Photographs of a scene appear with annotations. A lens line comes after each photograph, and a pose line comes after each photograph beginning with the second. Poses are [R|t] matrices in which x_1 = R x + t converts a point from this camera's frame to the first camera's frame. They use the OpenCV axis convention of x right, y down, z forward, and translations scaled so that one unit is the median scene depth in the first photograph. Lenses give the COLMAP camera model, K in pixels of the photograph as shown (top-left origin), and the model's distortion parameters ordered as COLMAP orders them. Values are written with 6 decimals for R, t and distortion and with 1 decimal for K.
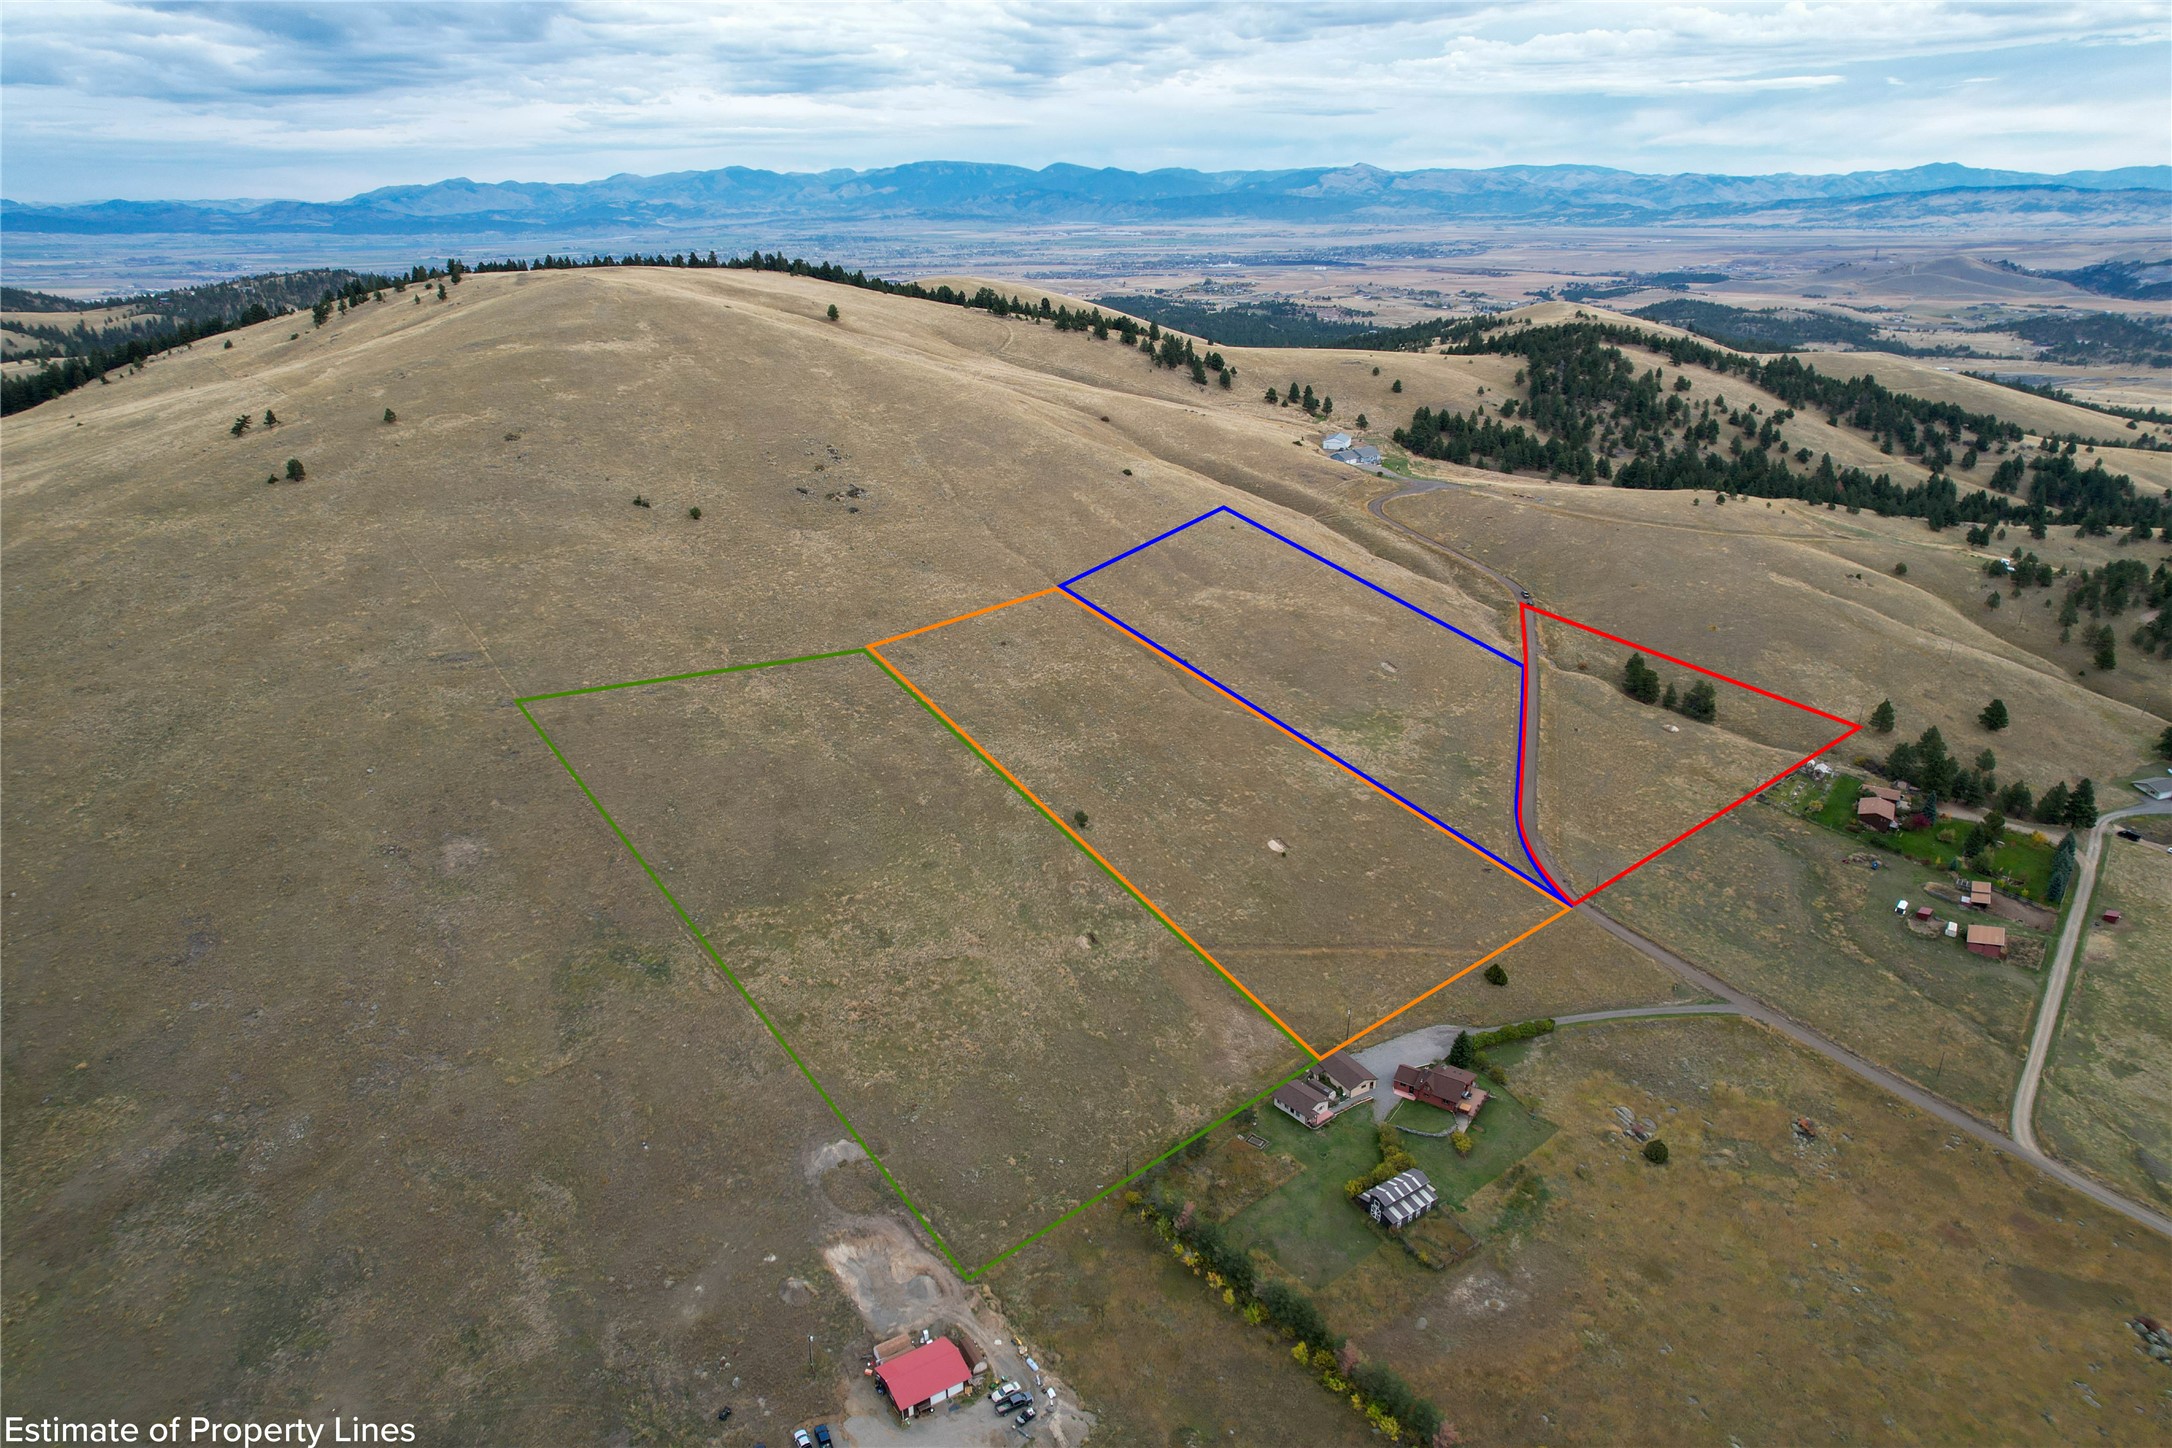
lens RADIAL K [[1387.4, 0, 1096.7], [0, 1387.4, 730.3], [0, 0, 1]] dist [-0.078979, 0.075030]
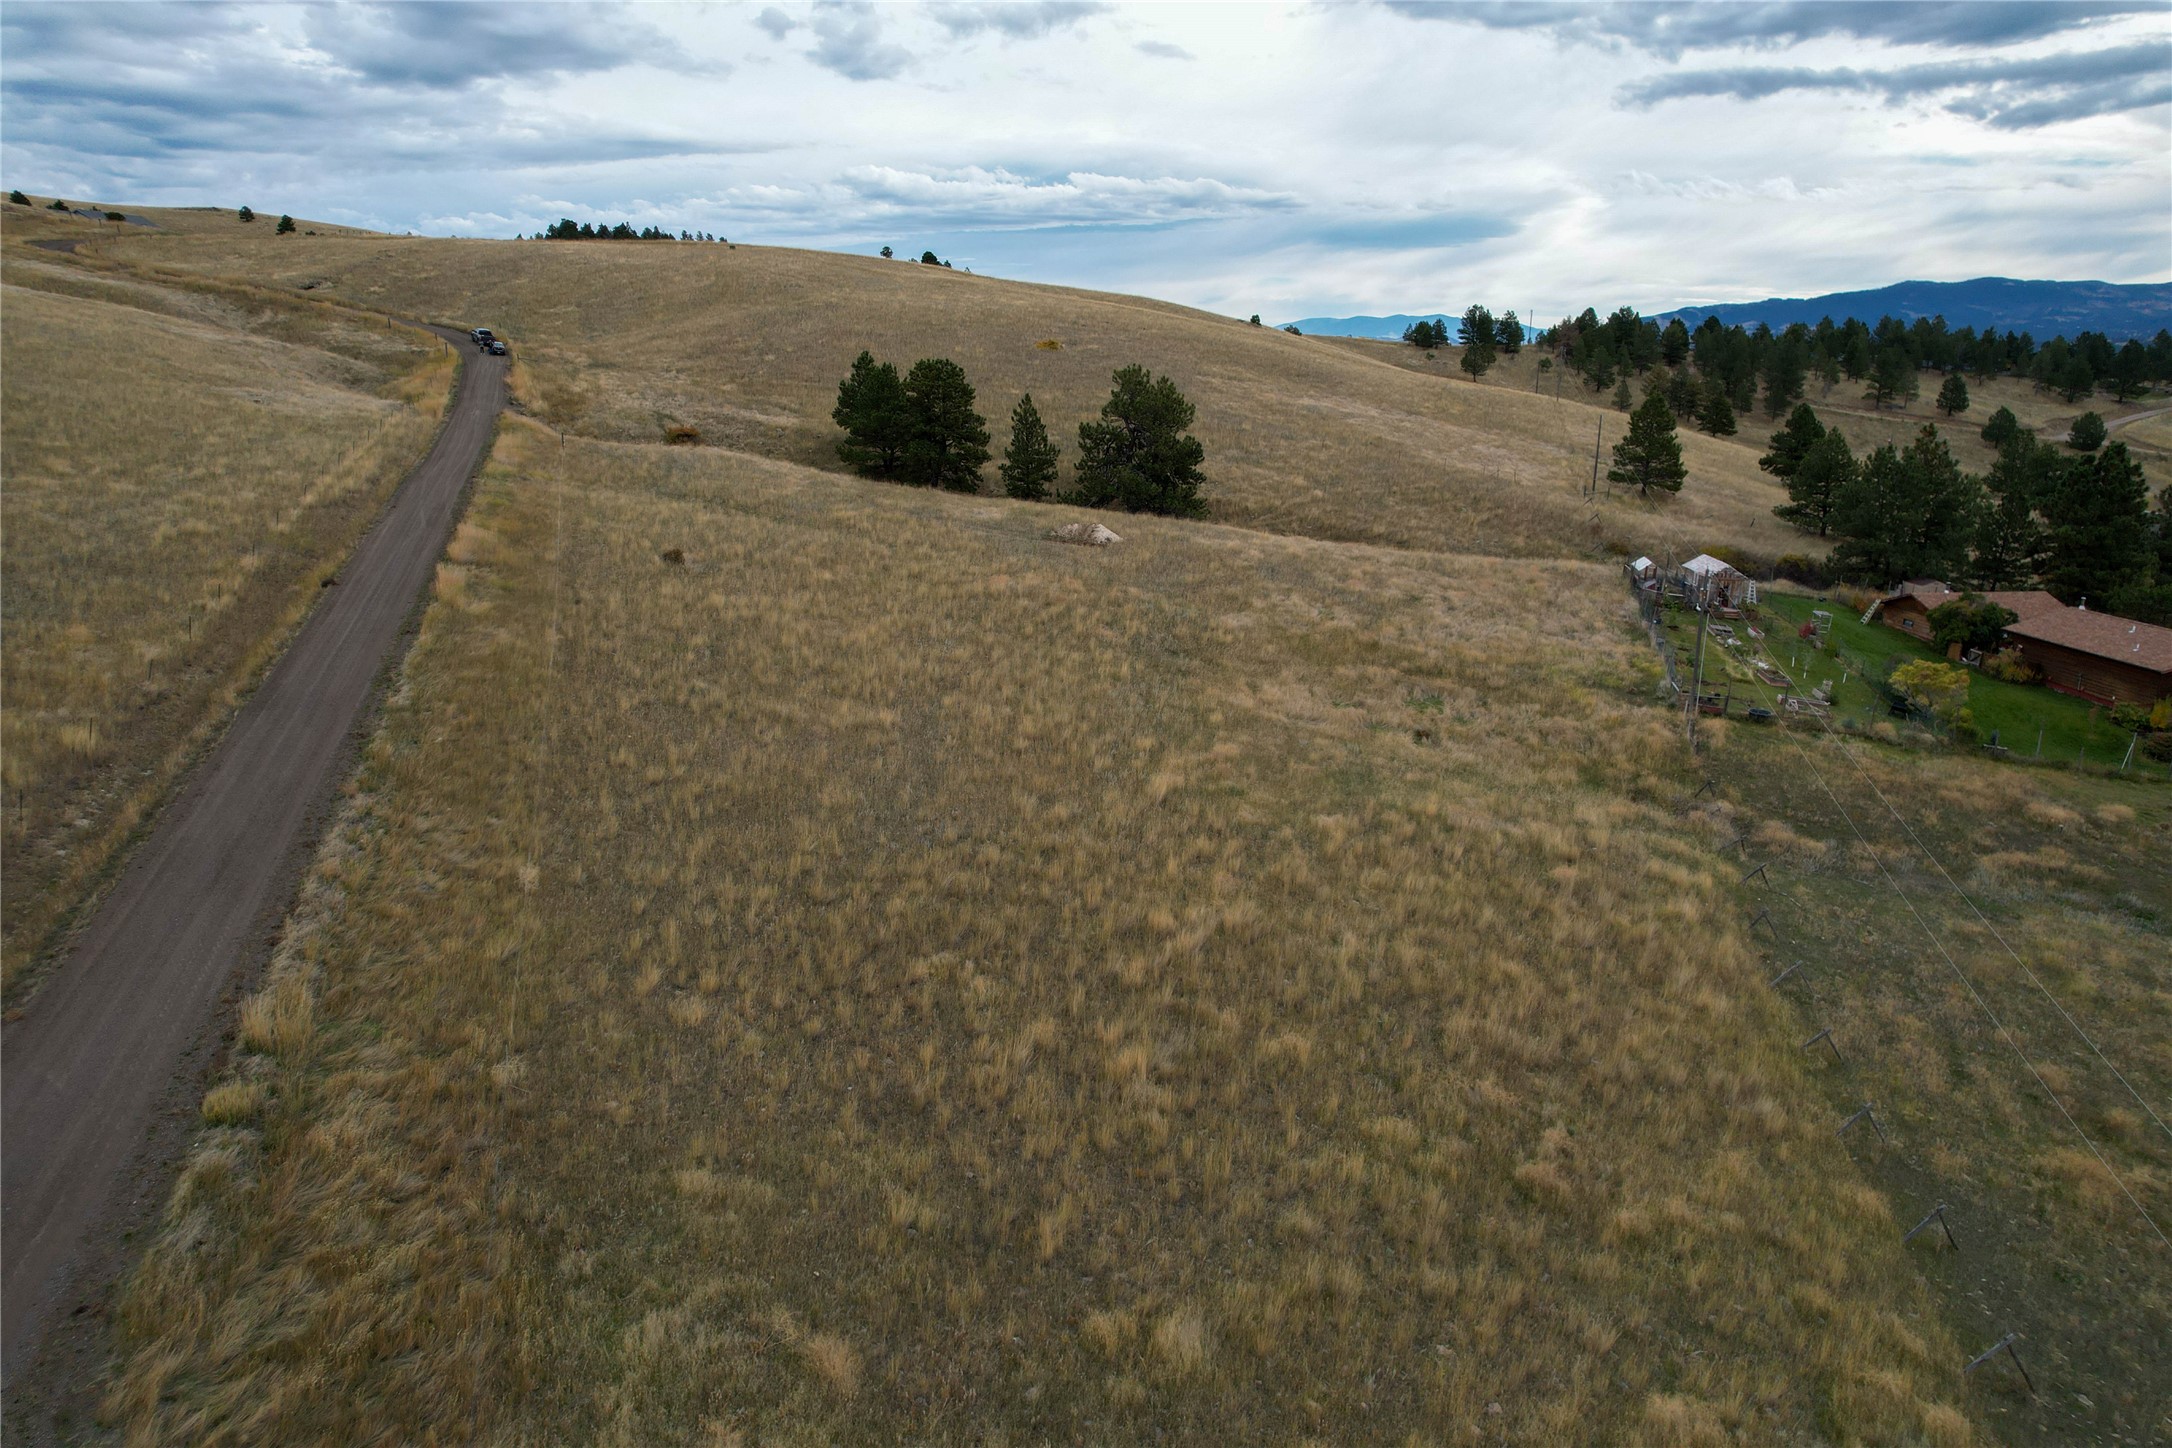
lens RADIAL K [[1387.4, 0, 1096.7], [0, 1387.4, 730.3], [0, 0, 1]] dist [-0.078979, 0.075030]
pose [[0.818037, -0.148543, 0.555653, 0.154108], [0.206858, 0.977415, -0.043245, 0.021929], [-0.536680, 0.150317, 0.830289, 0.437251]]
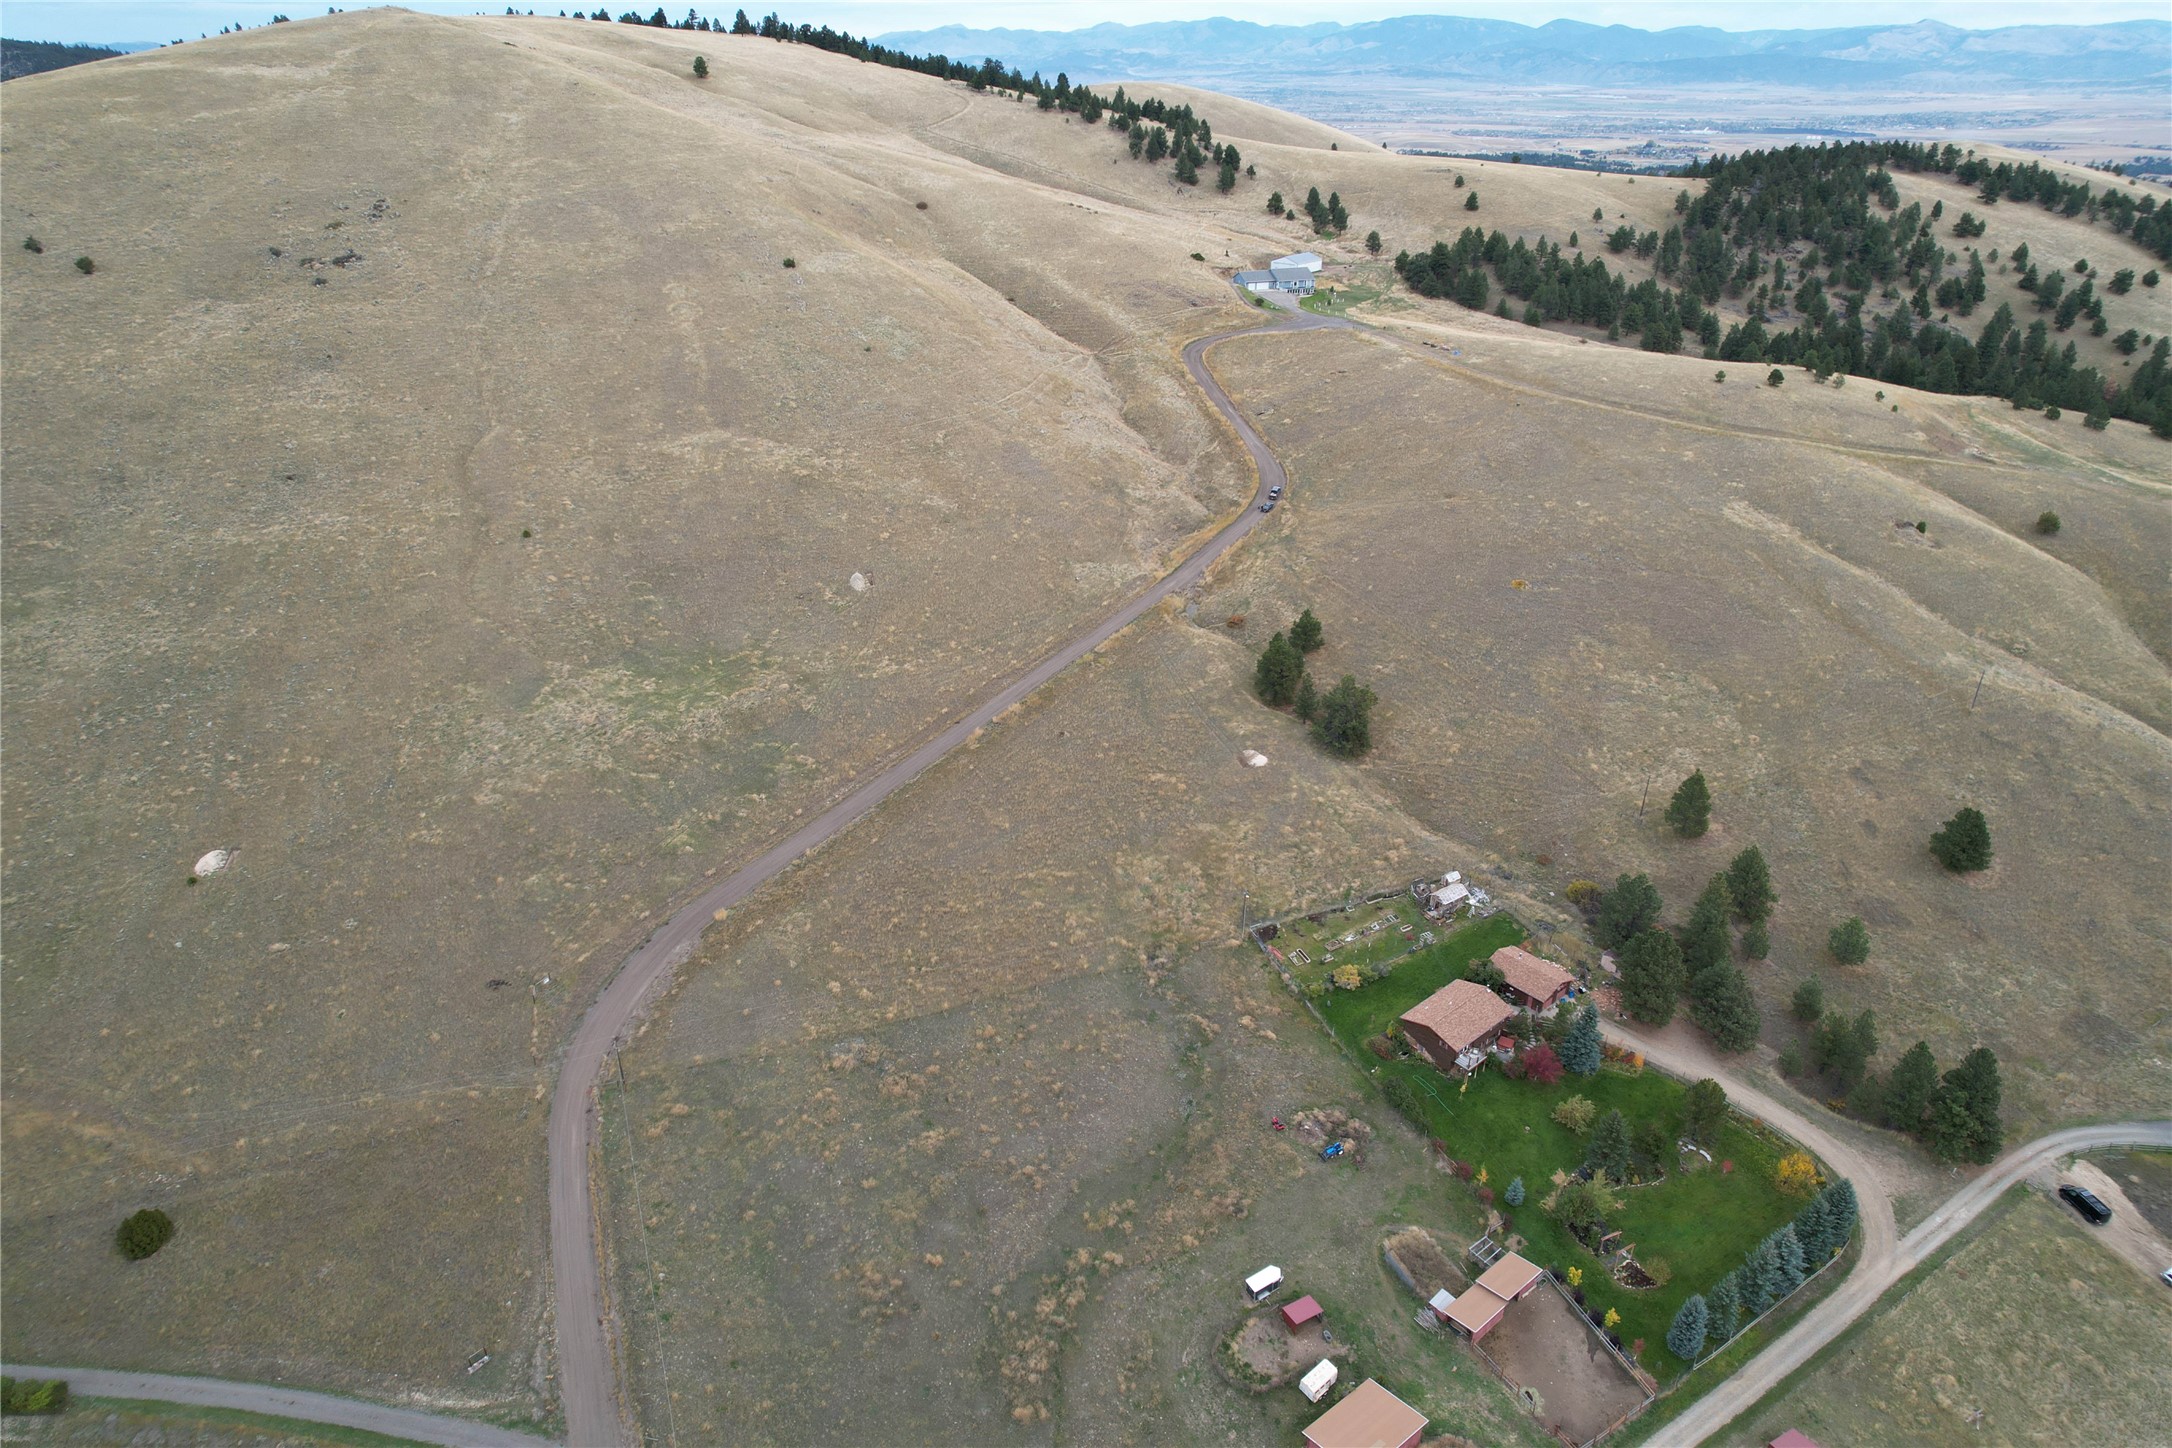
lens RADIAL K [[1387.4, 0, 1096.7], [0, 1387.4, 730.3], [0, 0, 1]] dist [-0.078979, 0.075030]
pose [[0.947578, 0.151476, -0.281337, 0.274155], [-0.125964, 0.986273, 0.106761, -0.032934], [0.293647, -0.065726, 0.953652, 0.255214]]
